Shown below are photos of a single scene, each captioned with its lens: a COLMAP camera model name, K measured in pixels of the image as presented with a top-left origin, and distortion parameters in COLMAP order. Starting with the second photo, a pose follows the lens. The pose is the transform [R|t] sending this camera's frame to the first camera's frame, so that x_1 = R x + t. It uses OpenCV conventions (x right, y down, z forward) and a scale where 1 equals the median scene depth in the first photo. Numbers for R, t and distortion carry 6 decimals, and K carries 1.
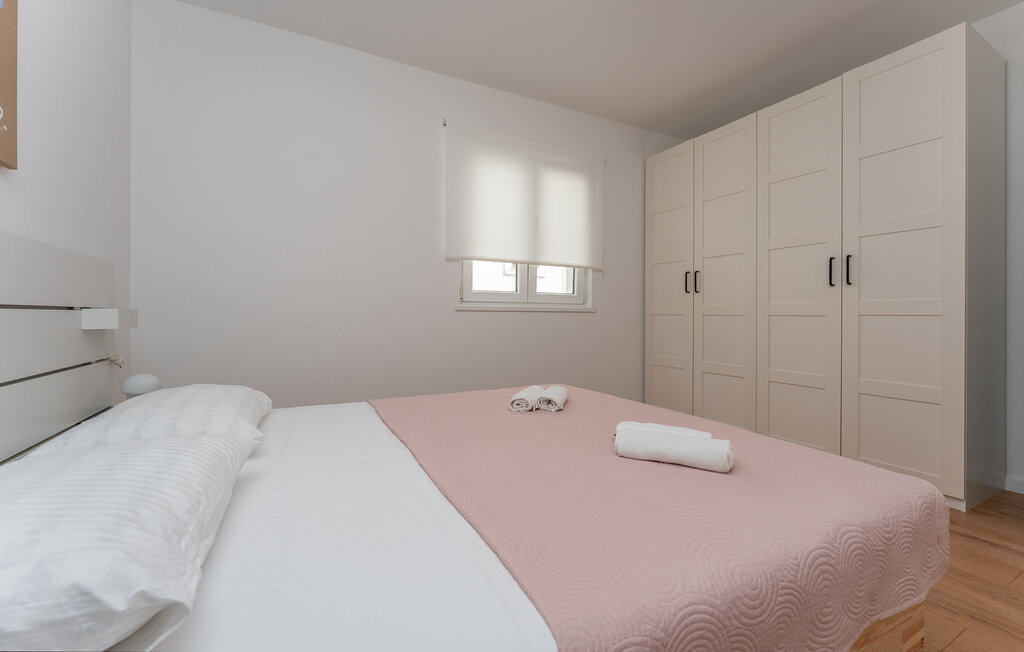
lens RADIAL K [[413.3, 0, 511.0], [0, 413.3, 319.8], [0, 0, 1]] dist [-0.000626, -0.000221]
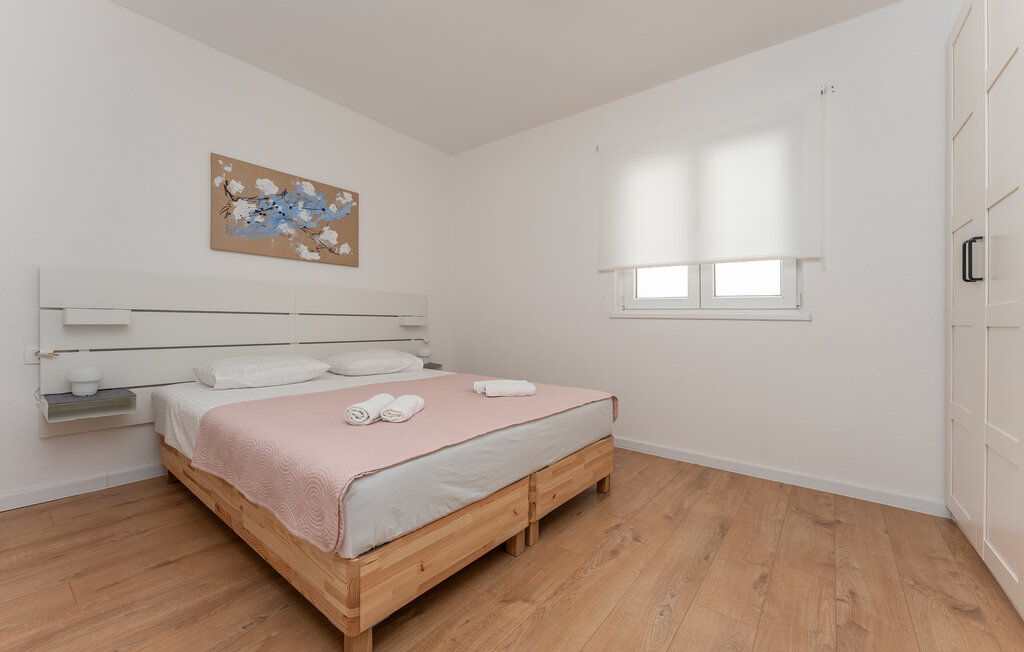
lens RADIAL K [[412.2, 0, 512.0], [0, 412.2, 326.0], [0, 0, 1]] dist [-0.000207, -0.000024]
pose [[0.409656, 0.016274, -0.912095, 0.684790], [-0.027268, 0.999613, 0.005588, 0.000132], [0.911832, 0.022582, 0.409941, 0.302841]]
